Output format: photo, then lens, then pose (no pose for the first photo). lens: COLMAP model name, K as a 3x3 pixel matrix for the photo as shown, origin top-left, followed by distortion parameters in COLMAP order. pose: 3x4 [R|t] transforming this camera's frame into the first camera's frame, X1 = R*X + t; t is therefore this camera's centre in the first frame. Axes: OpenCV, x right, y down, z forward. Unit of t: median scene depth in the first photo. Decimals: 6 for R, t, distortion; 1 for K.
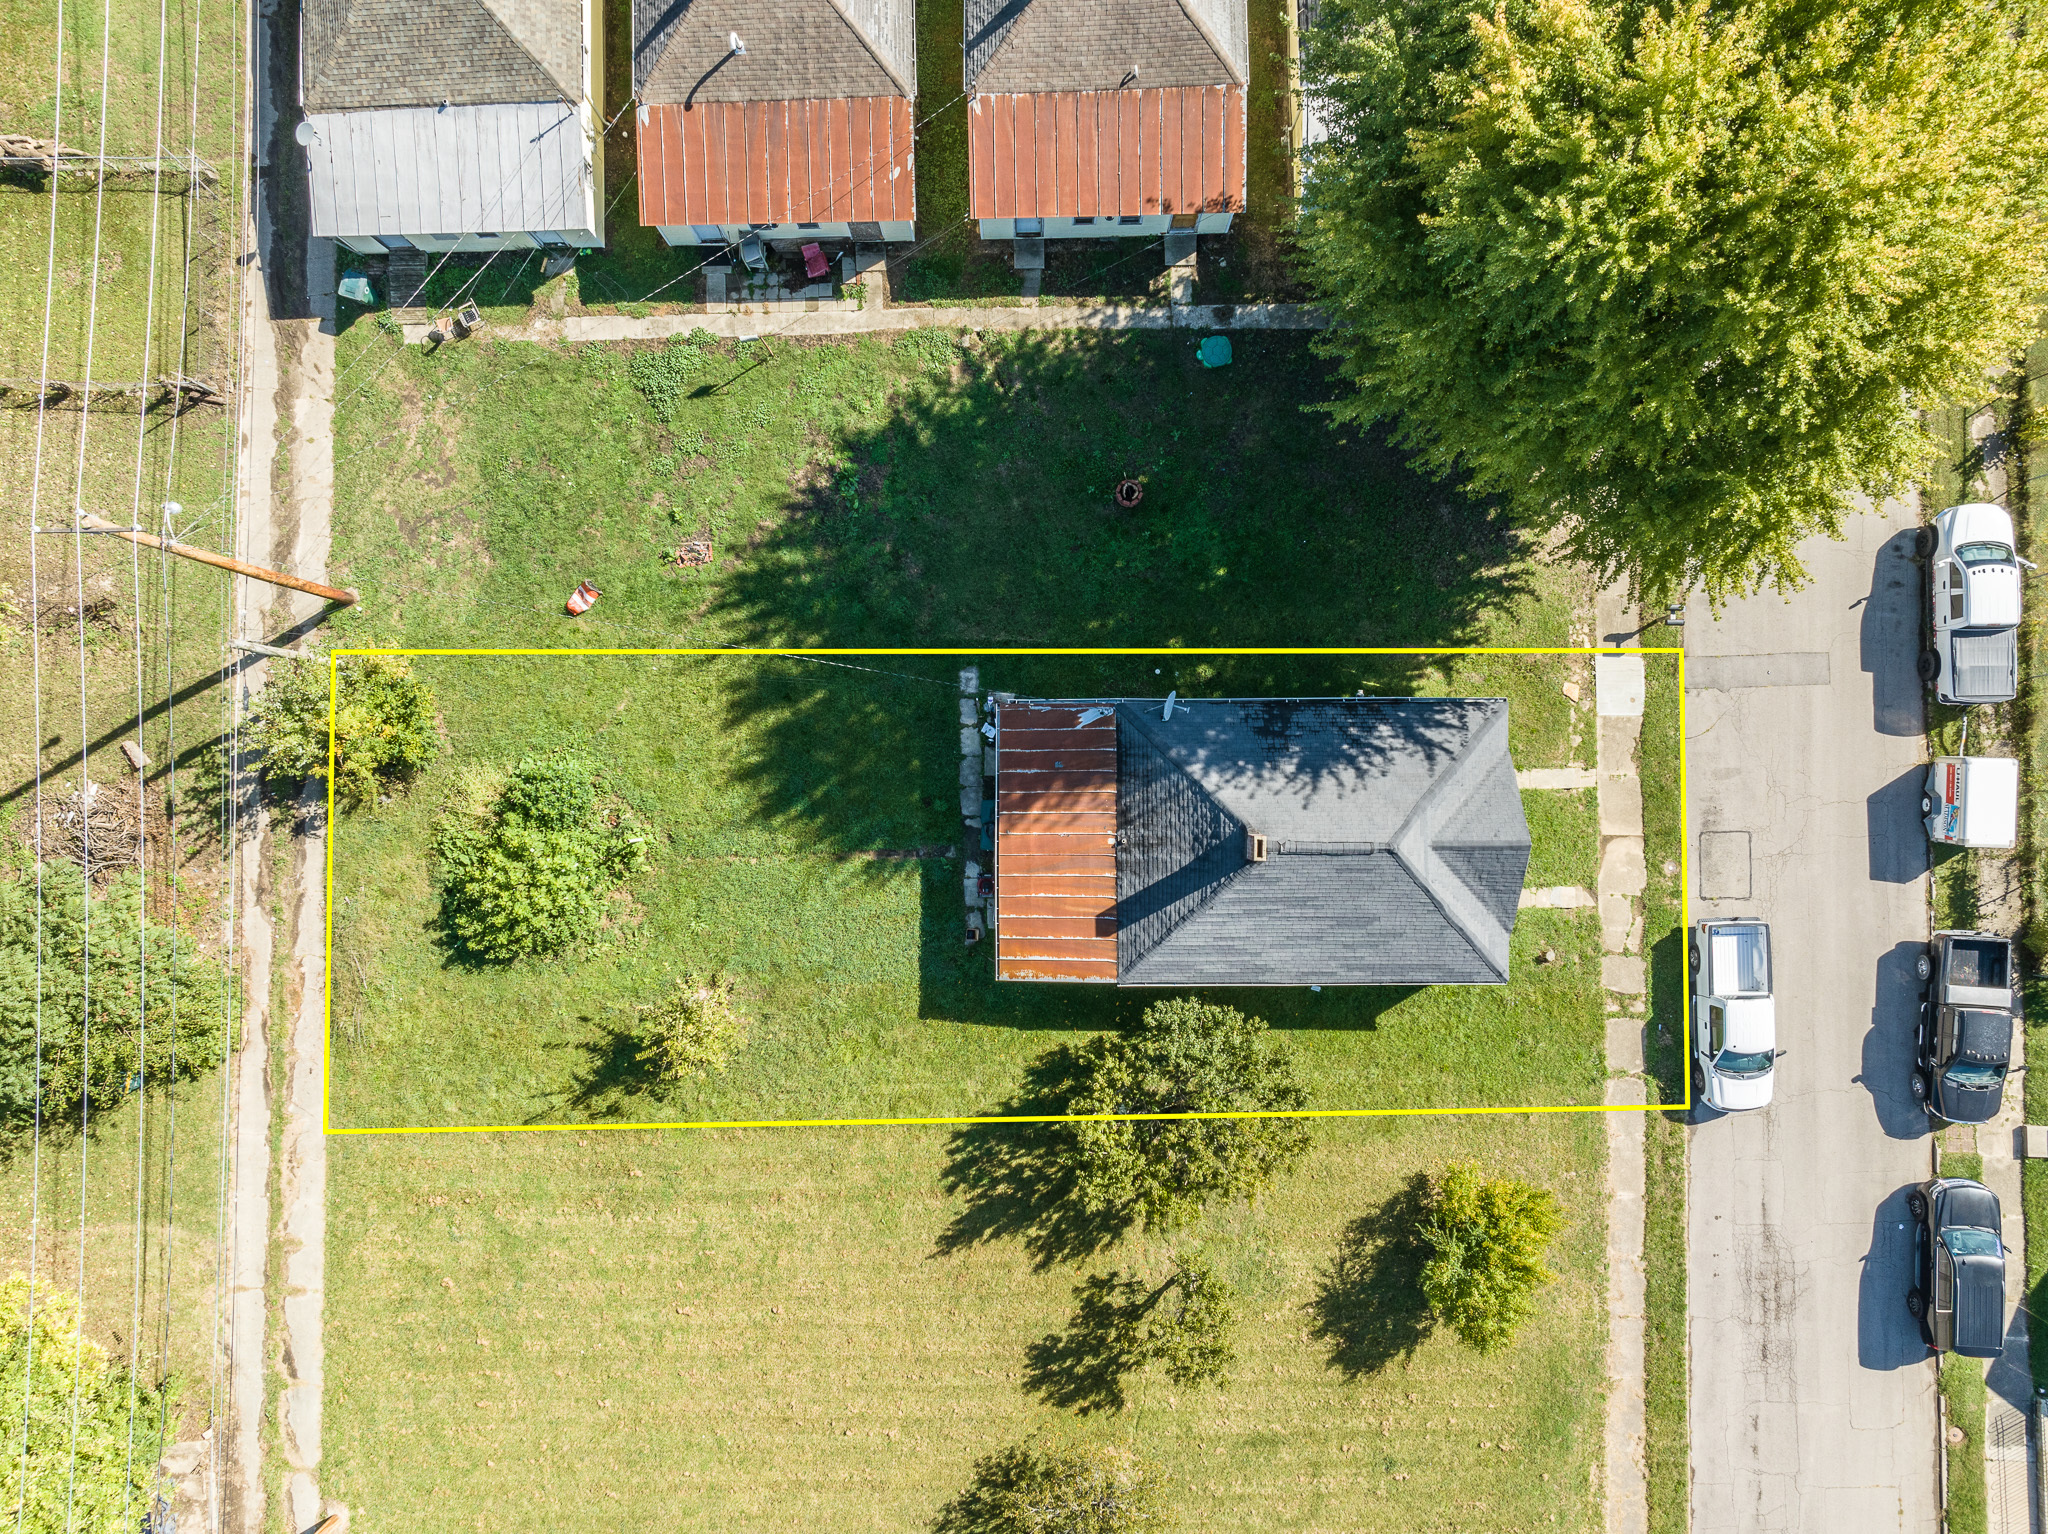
lens RADIAL K [[1428.2, 0, 1019.7], [0, 1428.2, 771.8], [0, 0, 1]] dist [0.004347, 0.006629]
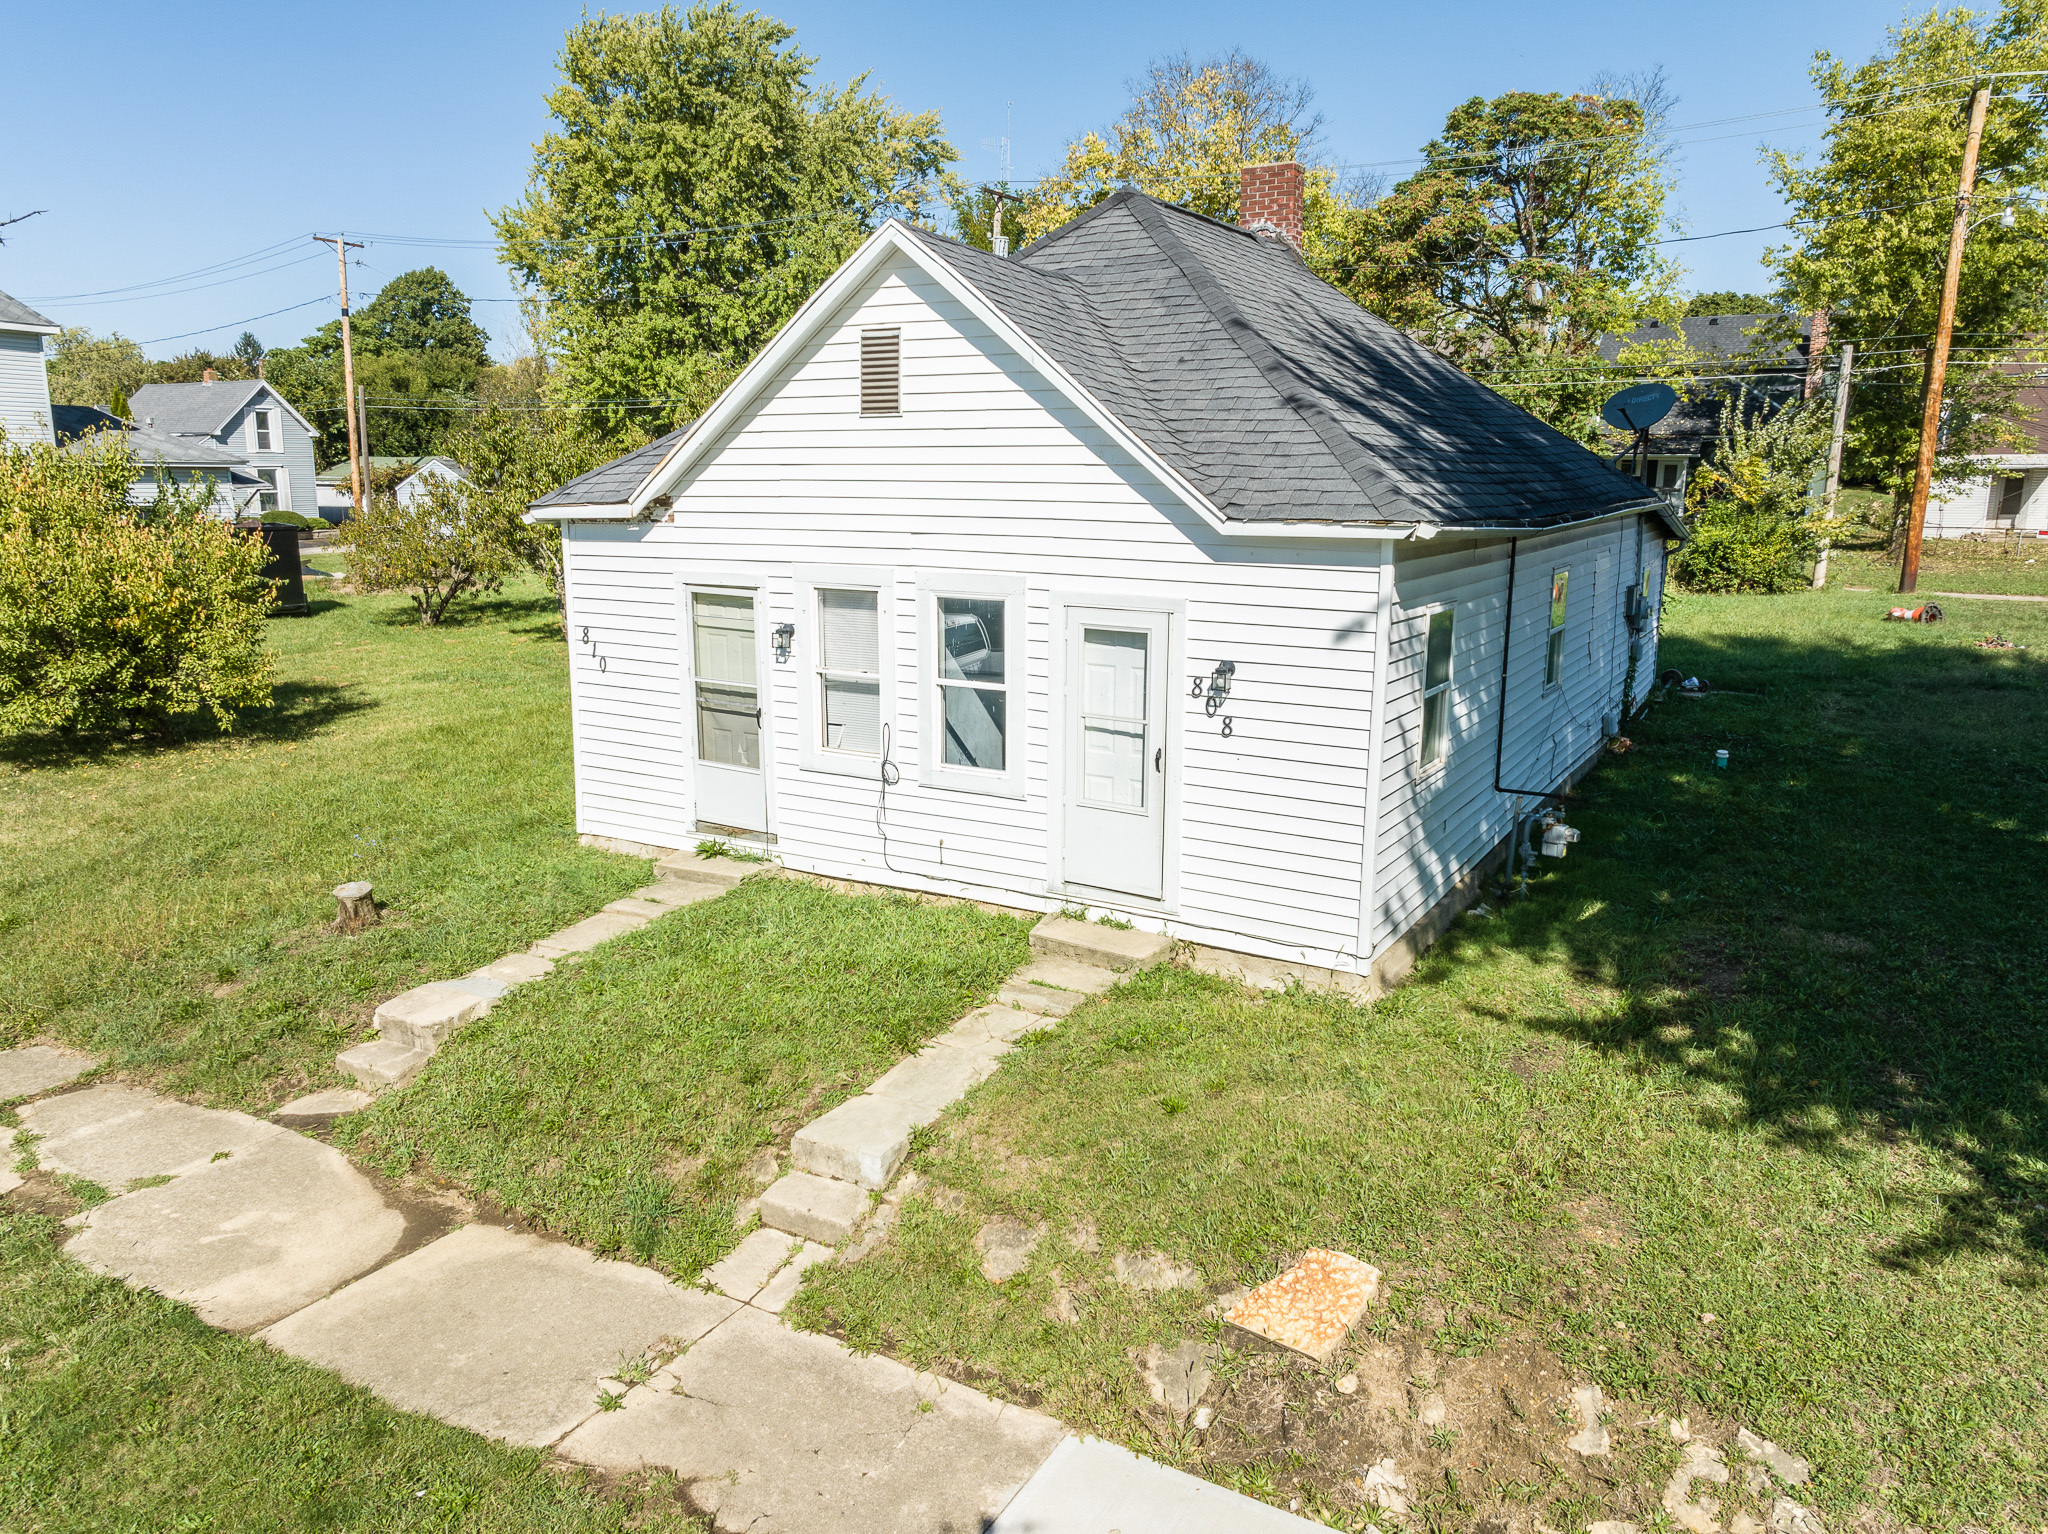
lens RADIAL K [[1428.2, 0, 1023.0], [0, 1428.2, 764.0], [0, 0, 1]] dist [0.004347, 0.006629]
pose [[-0.508596, 0.176602, -0.842699, 0.519734], [-0.860988, -0.098084, 0.499079, -0.100931], [0.005483, 0.979383, 0.201937, 0.919822]]
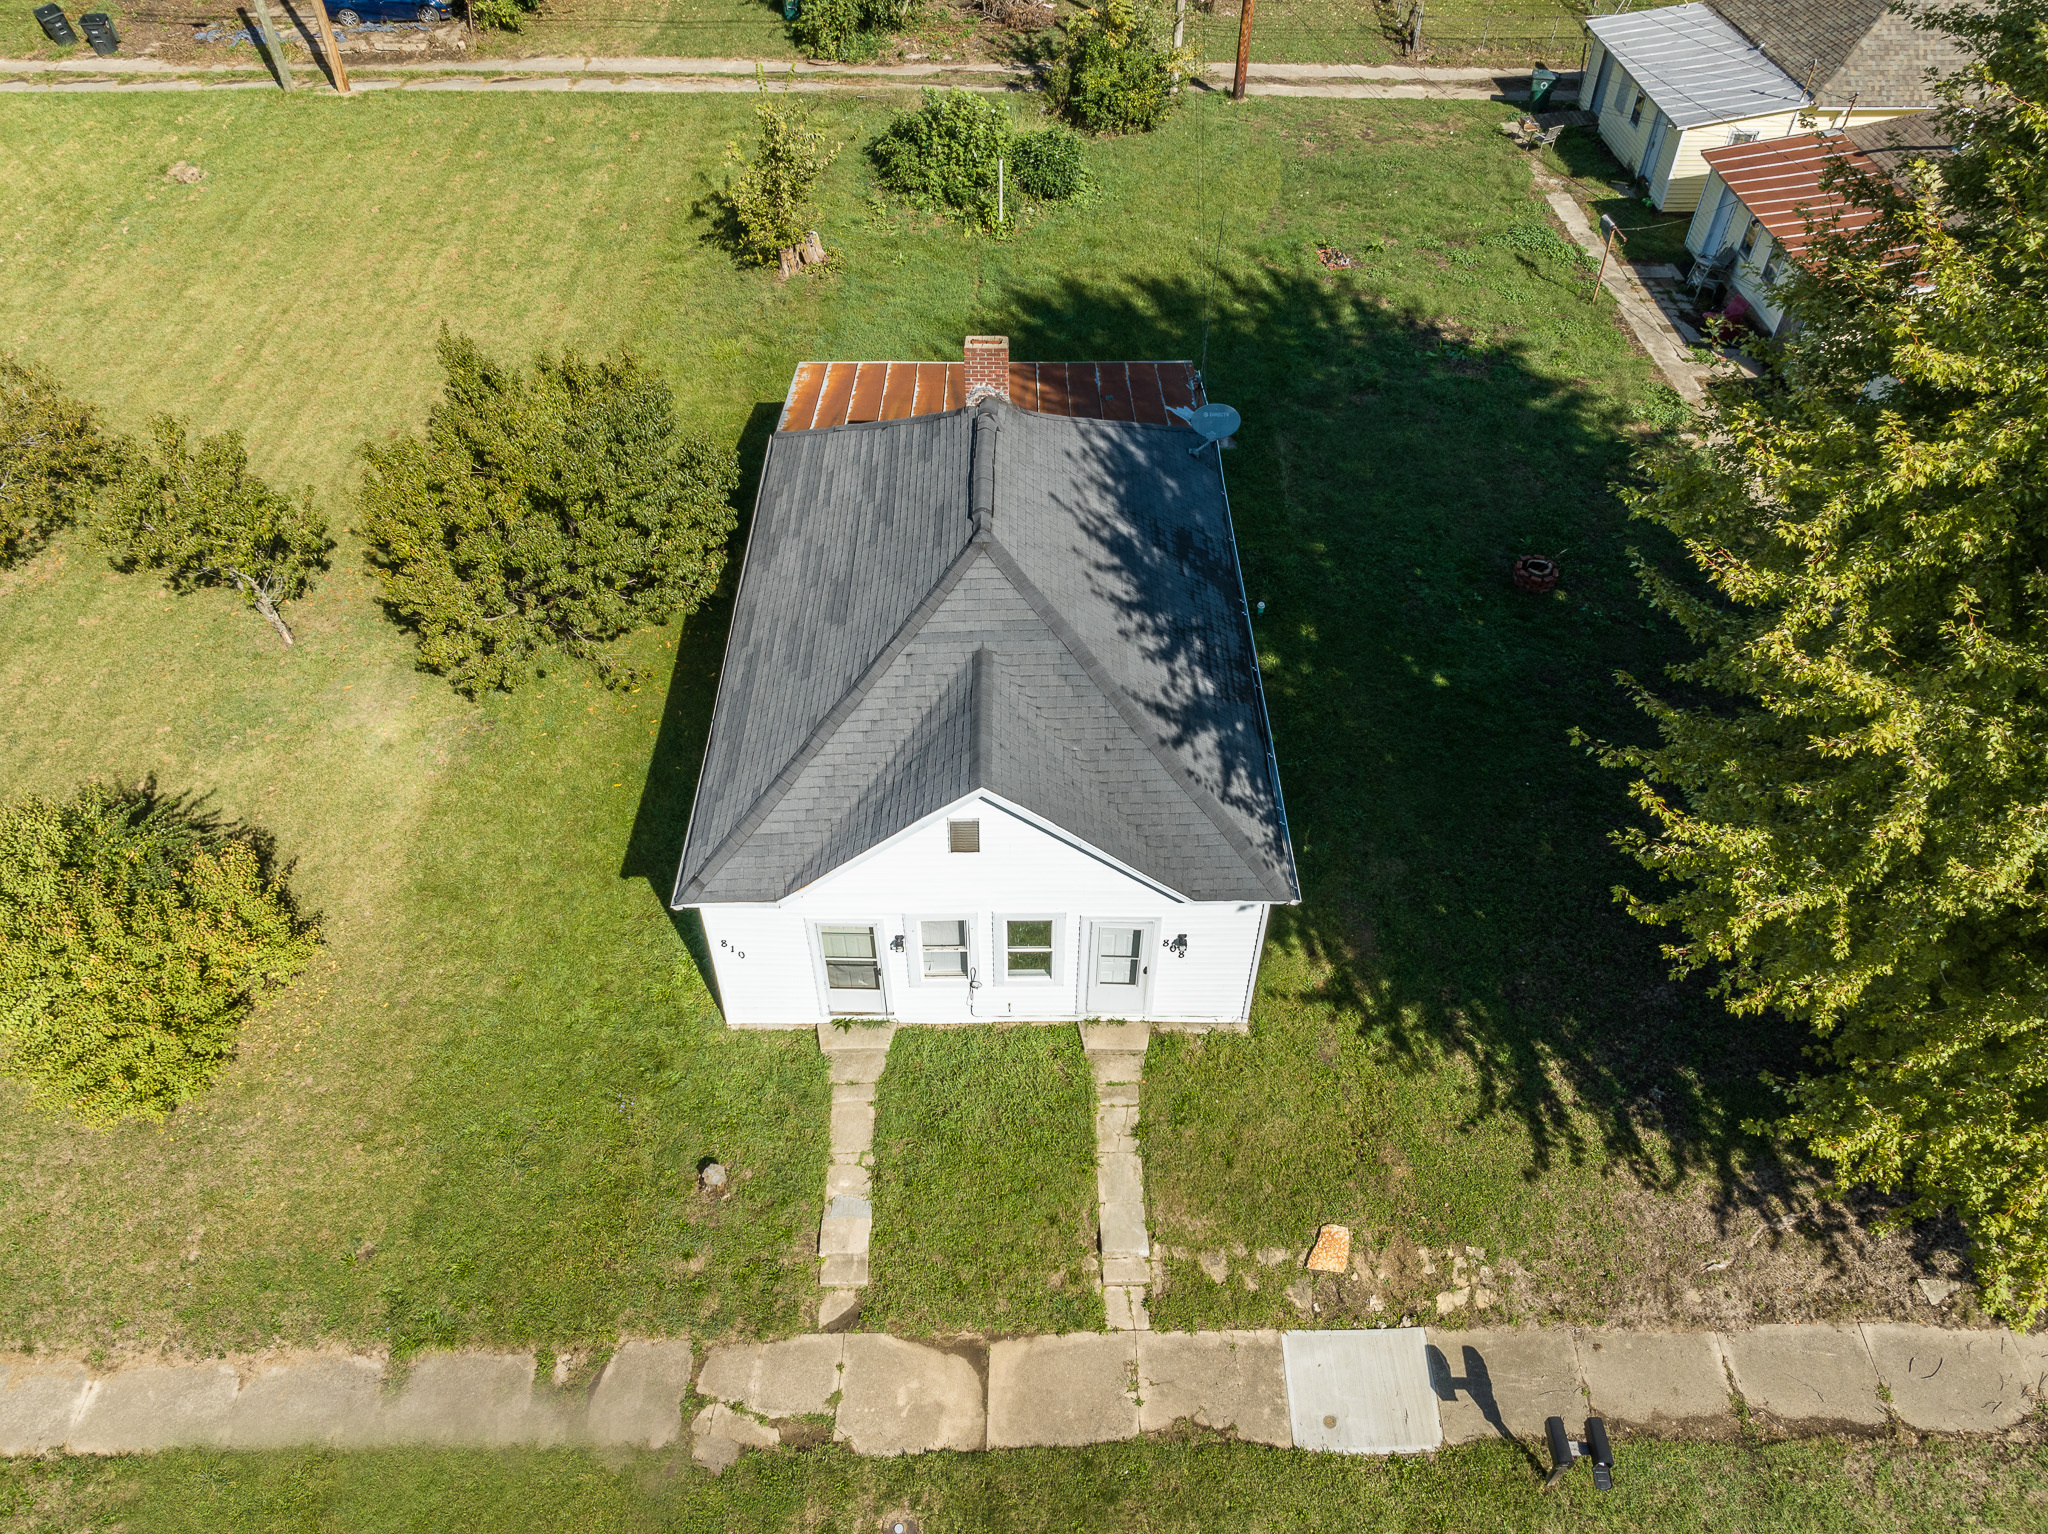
lens RADIAL K [[1428.2, 0, 1025.6], [0, 1428.2, 764.6], [0, 0, 1]] dist [0.004347, 0.006629]
pose [[0.003815, 0.711336, -0.702842, 0.585076], [-0.999953, 0.009002, 0.003684, 0.031029], [0.008947, 0.702795, 0.711337, 0.598536]]
